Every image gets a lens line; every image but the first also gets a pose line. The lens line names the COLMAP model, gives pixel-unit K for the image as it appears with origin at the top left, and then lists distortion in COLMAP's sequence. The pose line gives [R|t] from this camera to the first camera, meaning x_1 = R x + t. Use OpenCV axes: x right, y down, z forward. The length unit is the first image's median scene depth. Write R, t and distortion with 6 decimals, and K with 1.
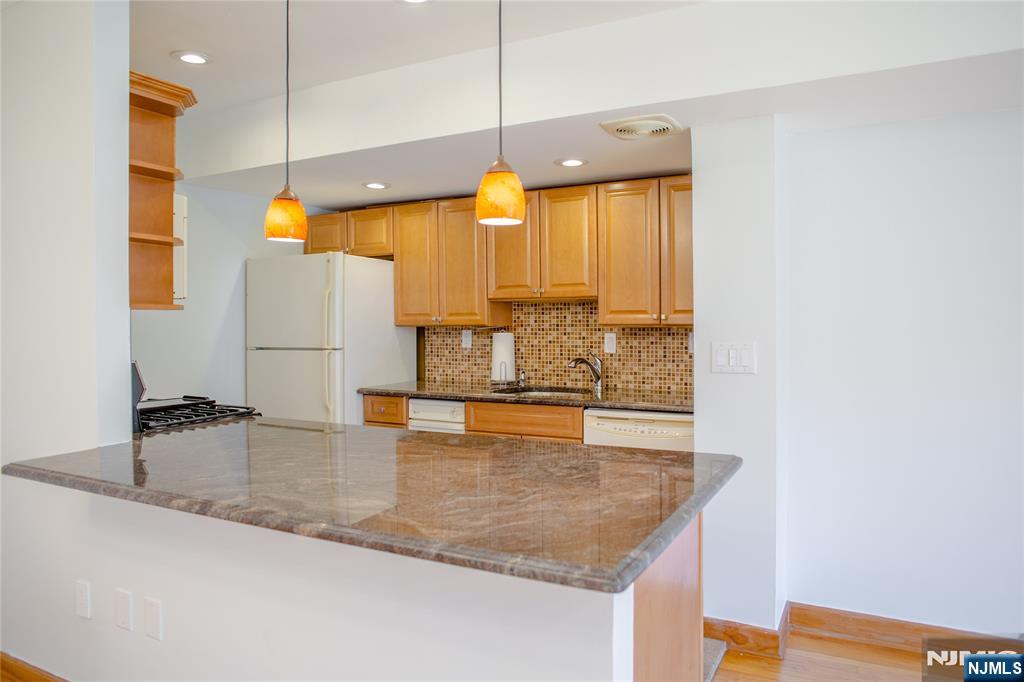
lens RADIAL K [[733.7, 0, 509.5], [0, 733.7, 318.6], [0, 0, 1]] dist [-0.043698, -0.000174]
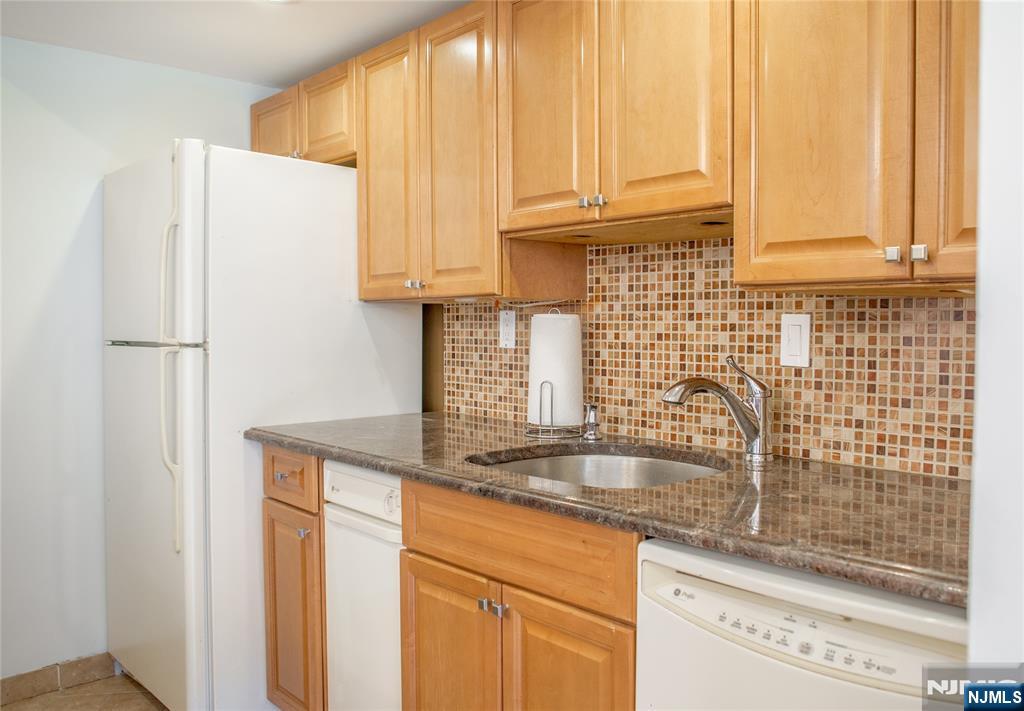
lens RADIAL K [[837.9, 0, 554.4], [0, 837.9, 361.6], [0, 0, 1]] dist [-0.058967, 0.010446]
pose [[0.949904, 0.020430, -0.311873, 0.152819], [-0.005012, 0.998729, 0.050161, 0.023212], [0.312502, -0.046085, 0.948799, 0.548382]]
